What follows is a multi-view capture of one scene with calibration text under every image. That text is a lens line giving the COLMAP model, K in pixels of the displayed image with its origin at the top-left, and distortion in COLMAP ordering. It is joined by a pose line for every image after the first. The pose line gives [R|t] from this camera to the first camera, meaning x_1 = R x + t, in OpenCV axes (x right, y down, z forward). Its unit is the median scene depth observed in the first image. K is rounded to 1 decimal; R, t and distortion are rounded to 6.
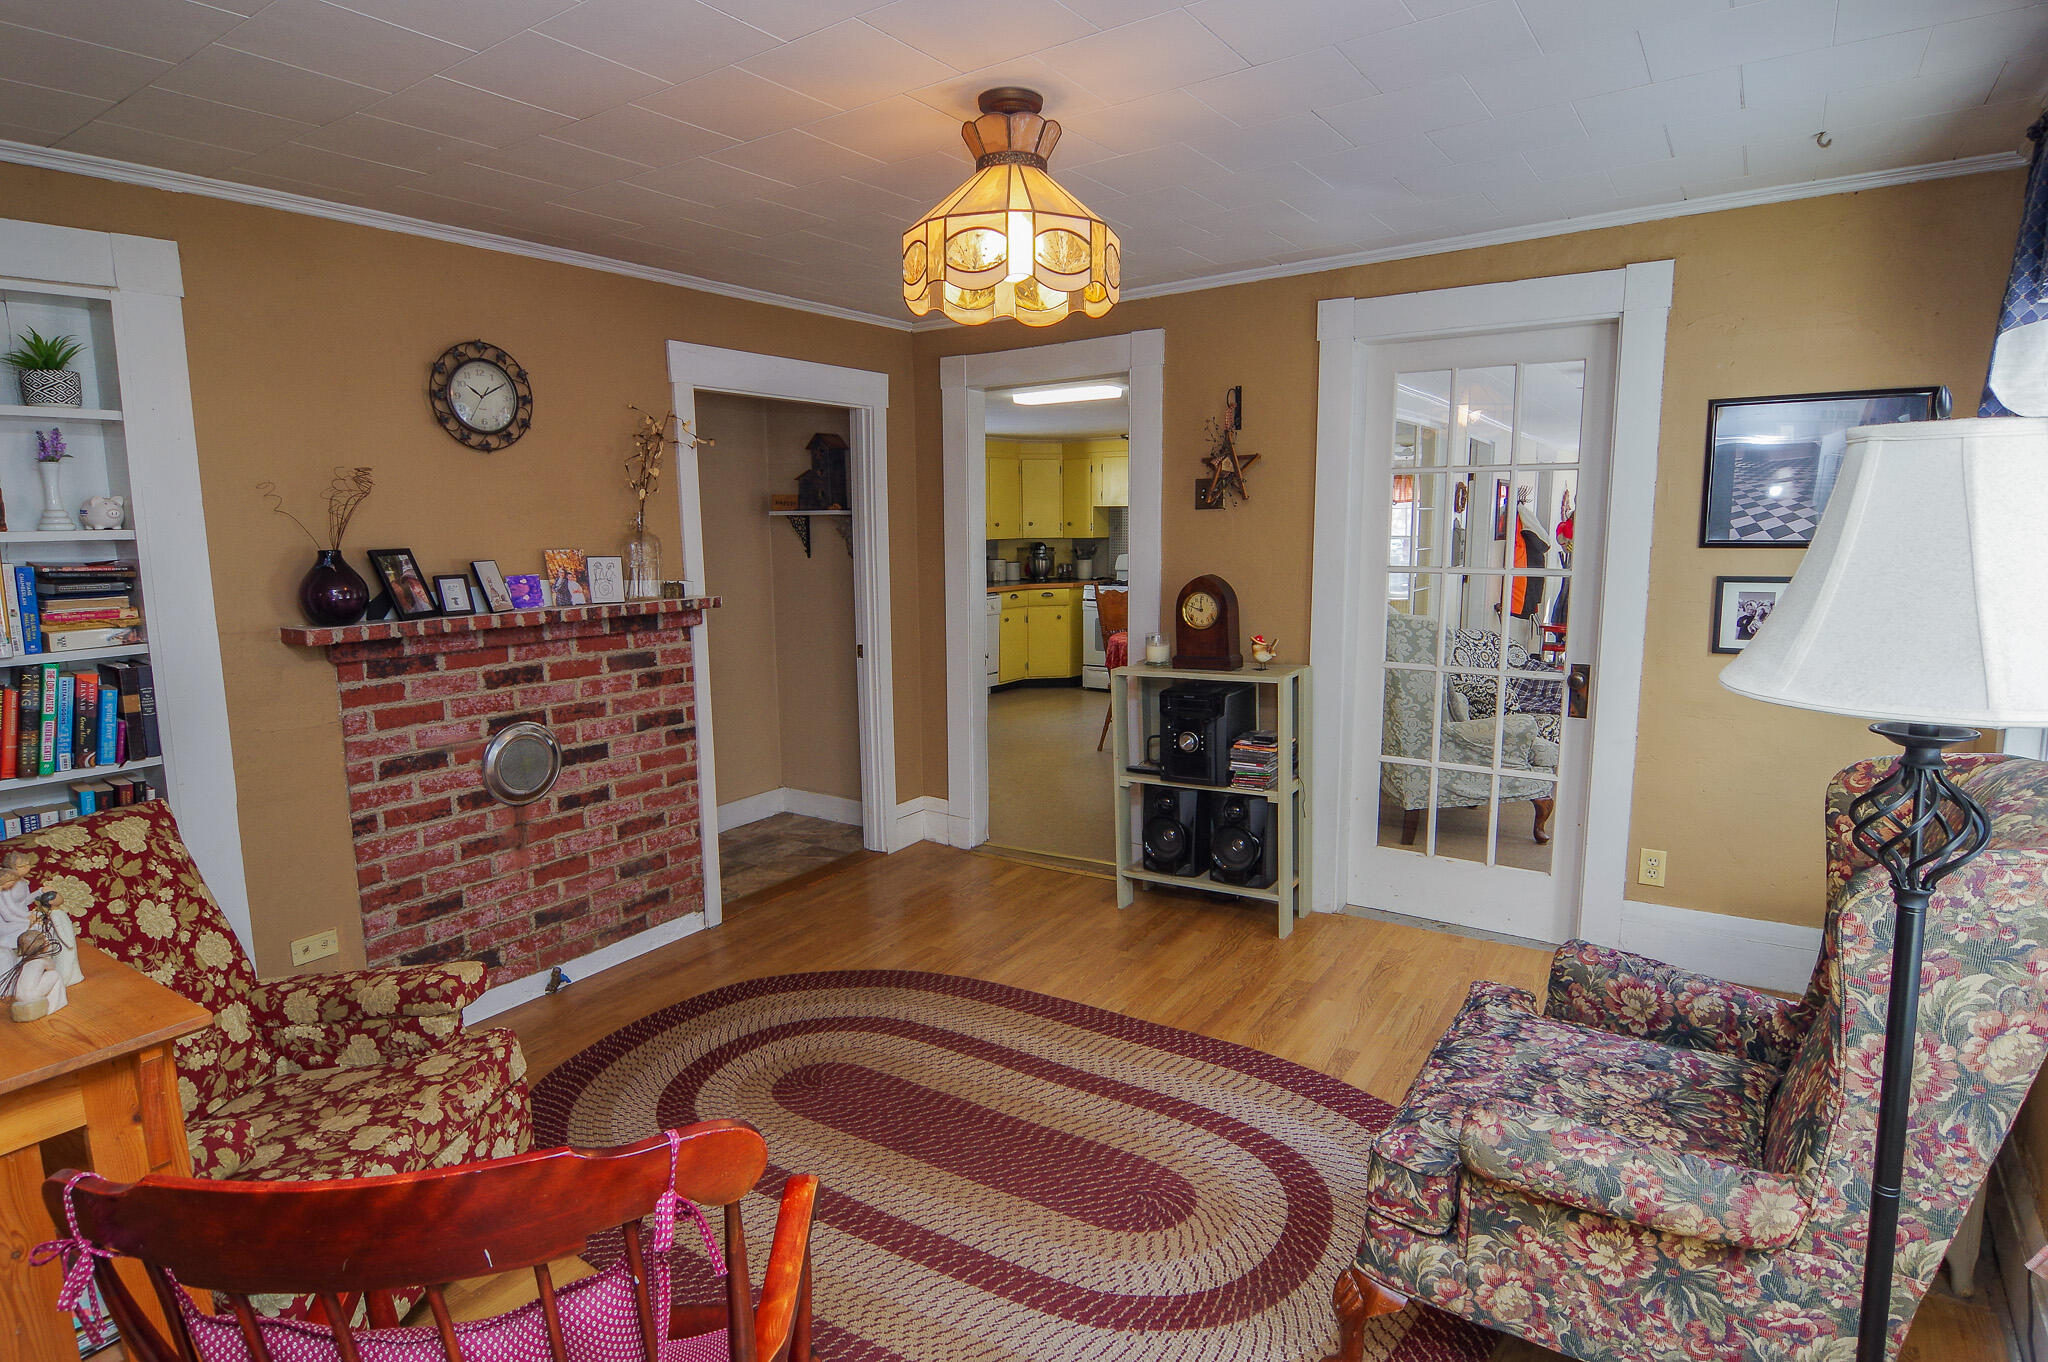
lens RADIAL K [[1100.3, 0, 1033.7], [0, 1100.3, 671.0], [0, 0, 1]] dist [-0.002278, -0.010618]
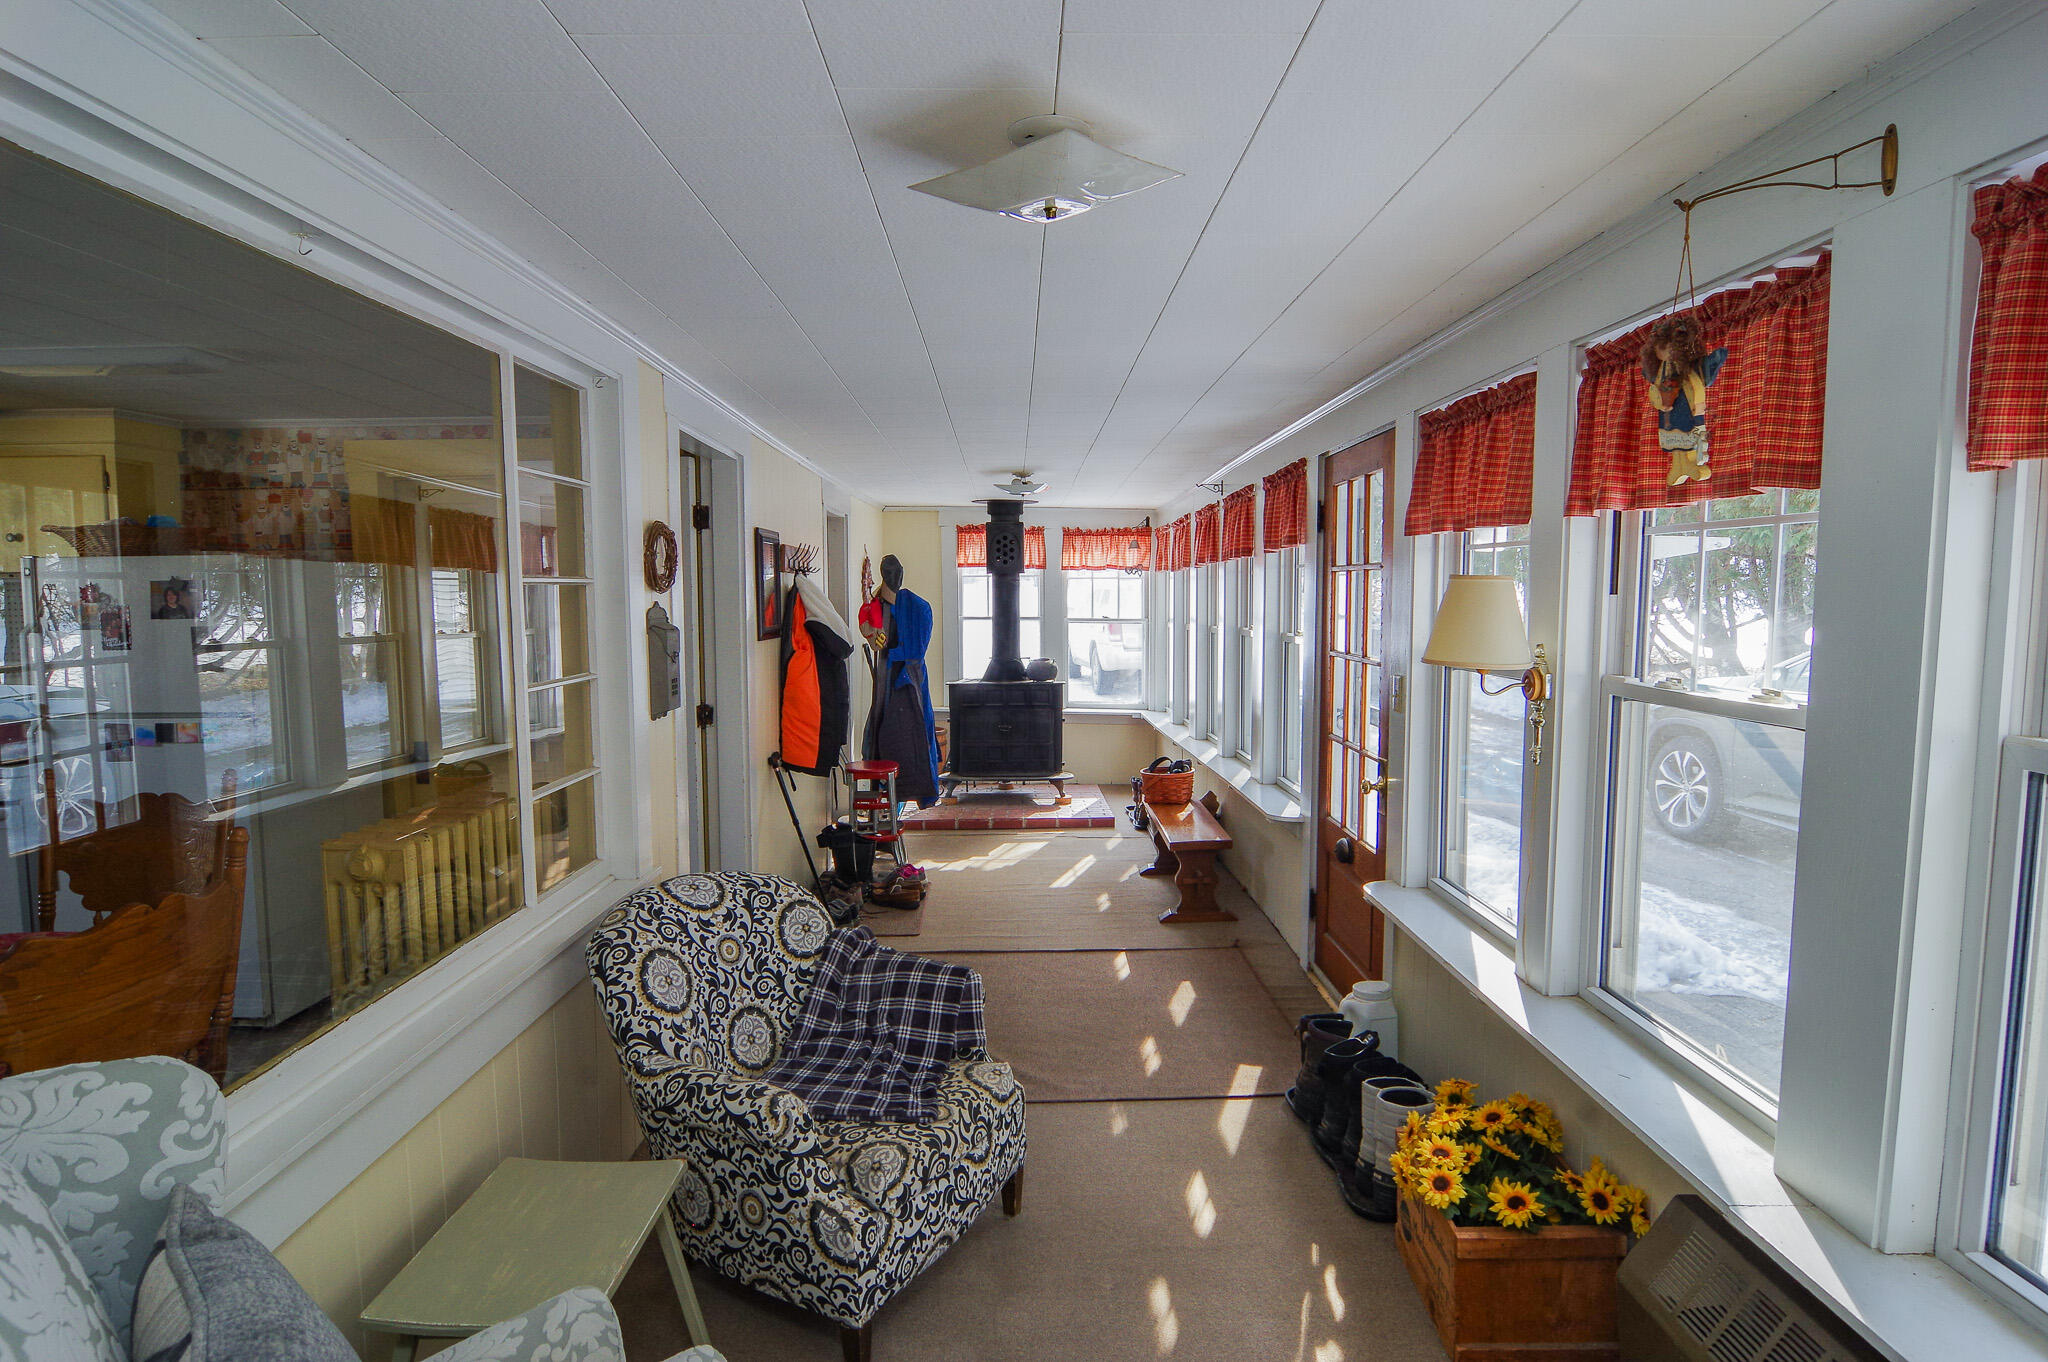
lens RADIAL K [[1100.3, 0, 1030.2], [0, 1100.3, 681.8], [0, 0, 1]] dist [-0.002278, -0.010618]
pose [[0.823766, -0.042694, 0.565320, 0.219088], [0.076445, 0.996419, -0.036142, -0.068608], [-0.561752, 0.072988, 0.824080, 0.474869]]
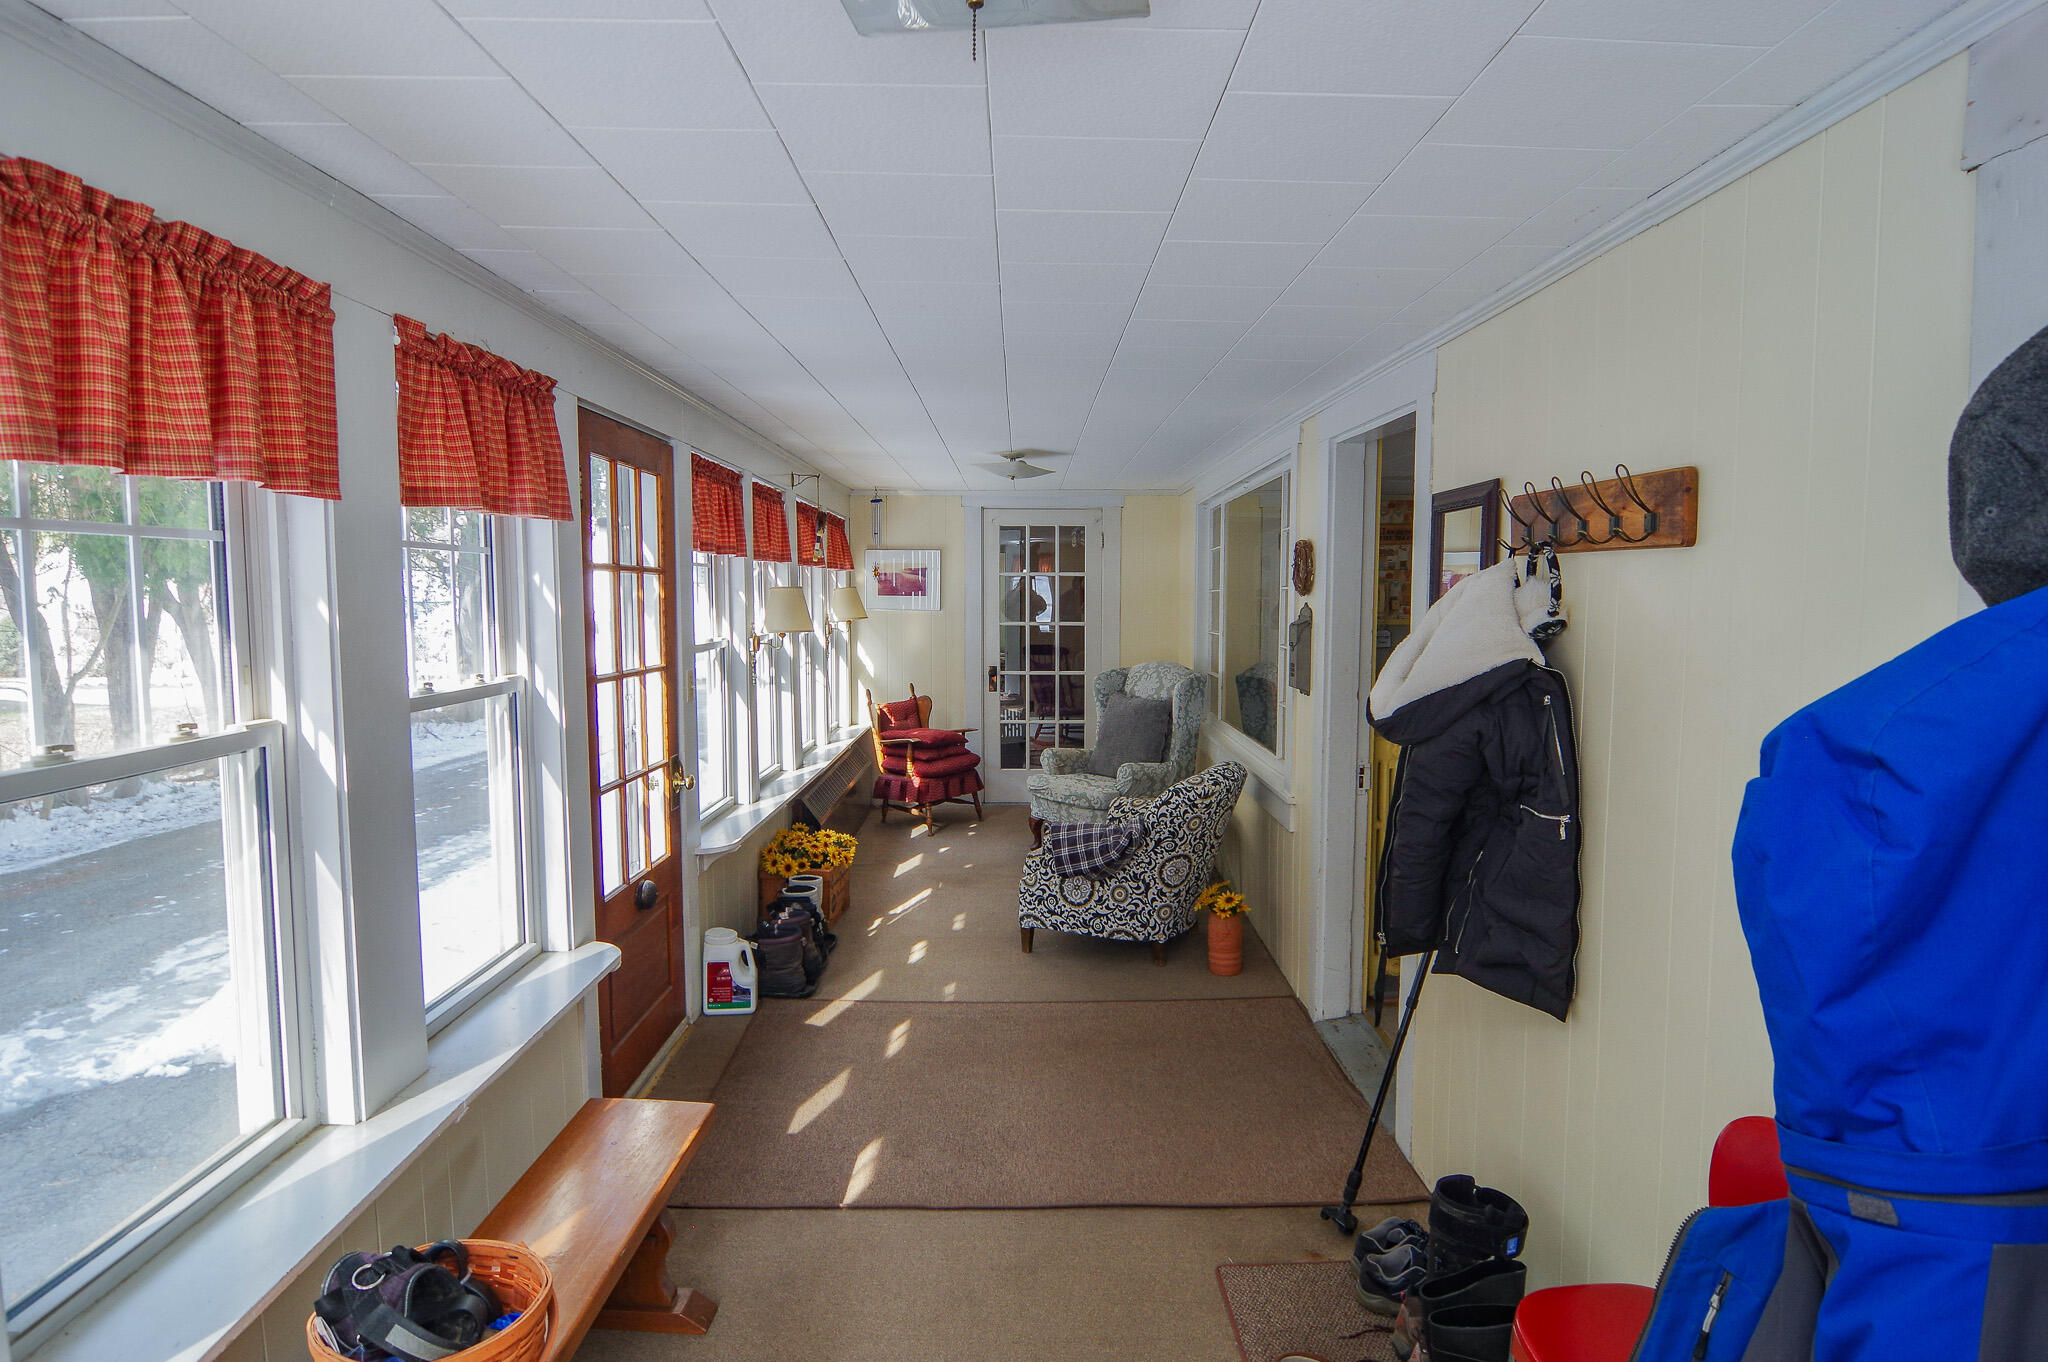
lens RADIAL K [[1100.3, 0, 1030.5], [0, 1100.3, 678.7], [0, 0, 1]] dist [-0.002278, -0.010618]
pose [[-0.828316, 0.050626, -0.557969, 0.687655], [-0.073156, 0.977609, 0.197303, -0.171431], [0.555464, 0.204248, -0.806066, 1.168497]]
